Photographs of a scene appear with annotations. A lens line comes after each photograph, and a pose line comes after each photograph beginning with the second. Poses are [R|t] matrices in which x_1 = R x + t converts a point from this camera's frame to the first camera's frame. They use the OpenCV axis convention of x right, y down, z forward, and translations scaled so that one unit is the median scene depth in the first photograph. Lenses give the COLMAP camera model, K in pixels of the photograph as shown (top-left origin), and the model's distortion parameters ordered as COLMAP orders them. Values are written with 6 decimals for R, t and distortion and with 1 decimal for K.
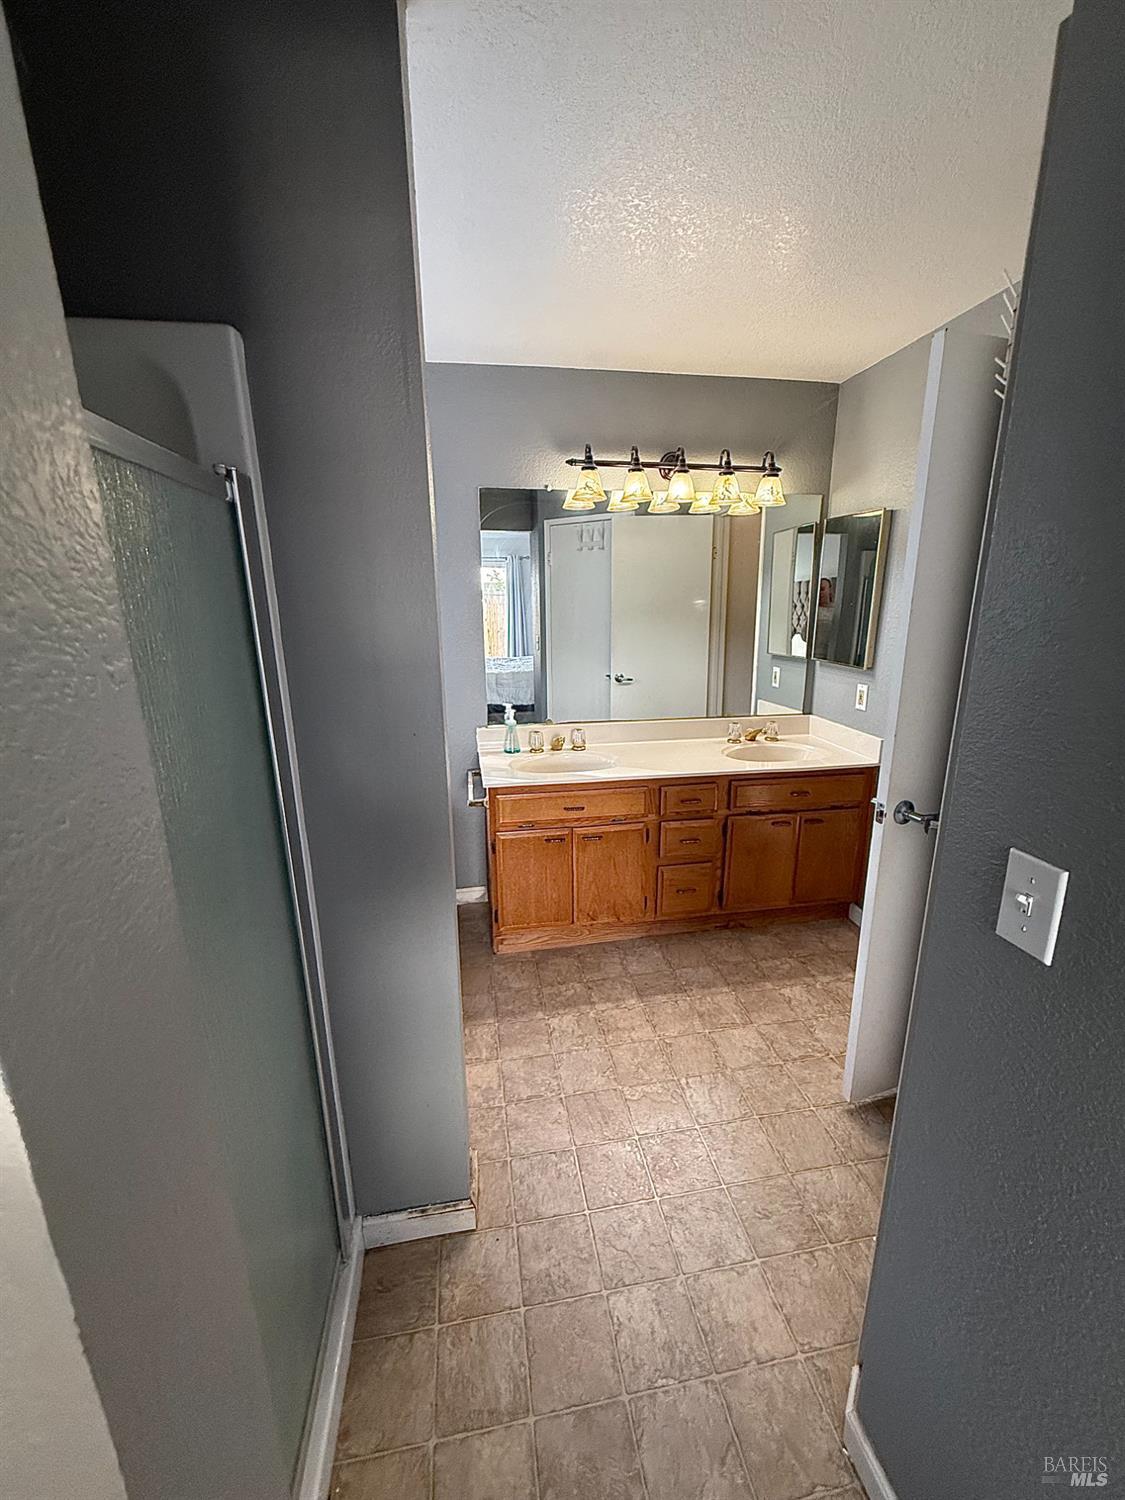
lens RADIAL K [[597.2, 0, 562.5], [0, 597.2, 750.0], [0, 0, 1]] dist [0.002167, 0.000156]
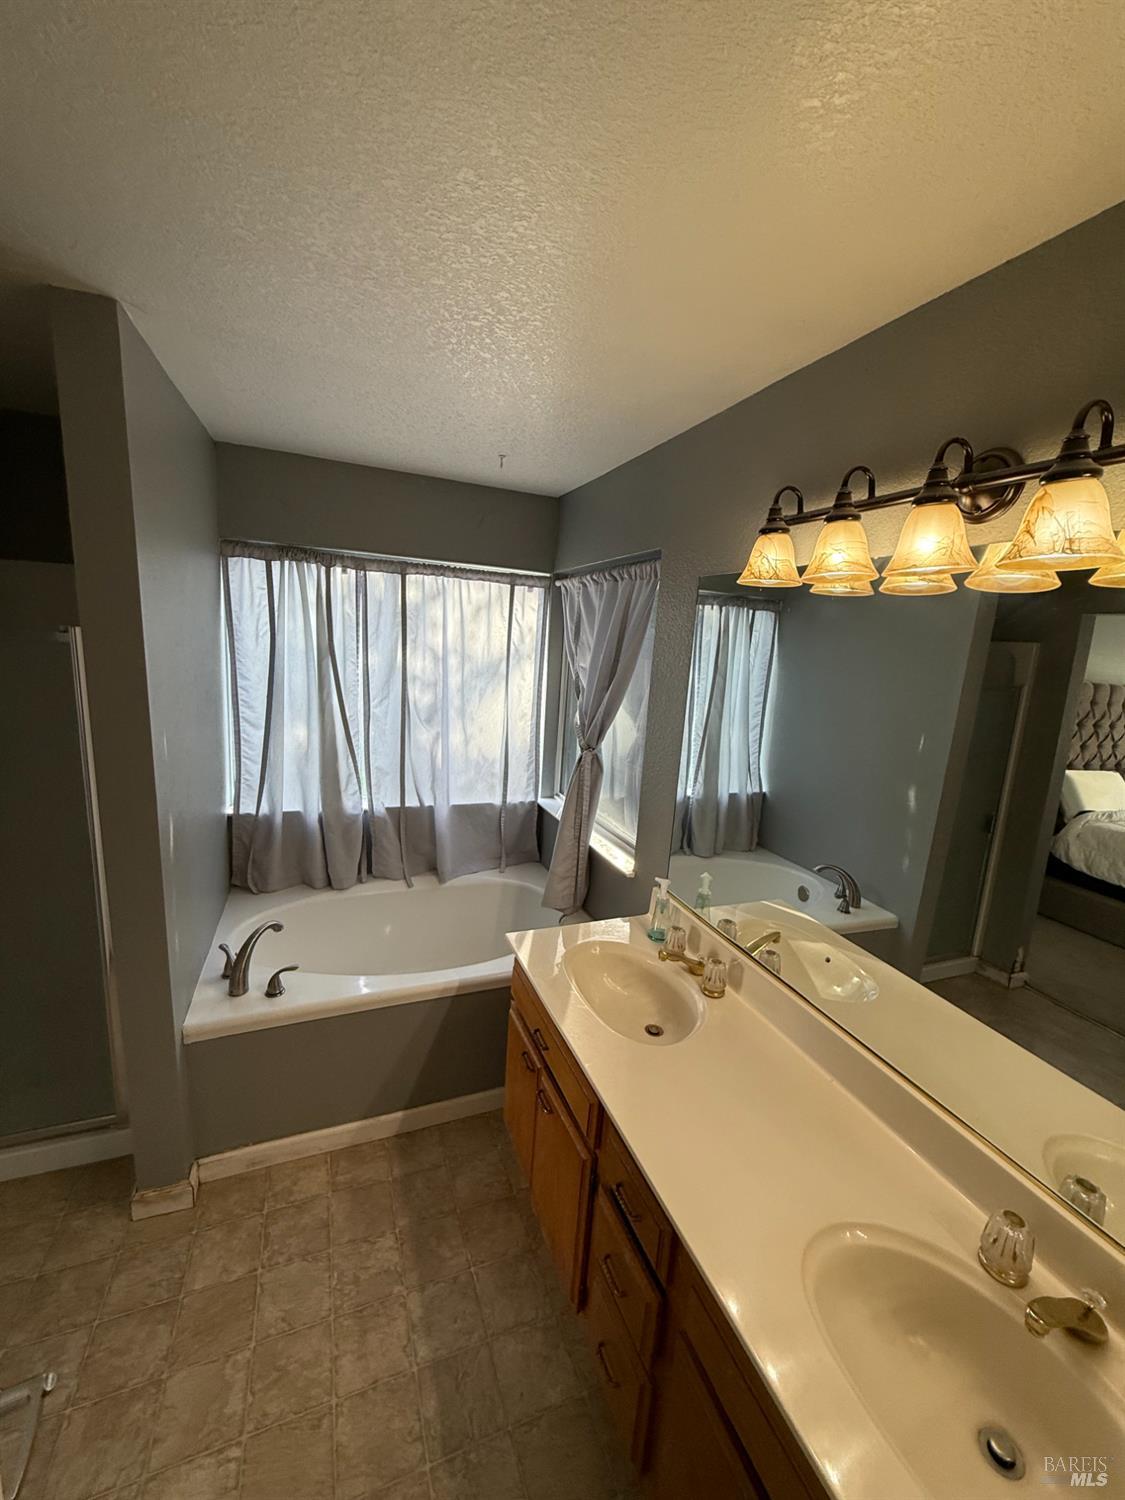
lens RADIAL K [[597.2, 0, 562.5], [0, 597.2, 750.0], [0, 0, 1]] dist [0.002167, 0.000156]
pose [[0.205378, 0.199319, -0.958171, 0.508036], [-0.296375, 0.945737, 0.133206, -0.258668], [0.932728, 0.256620, 0.253307, 0.644413]]
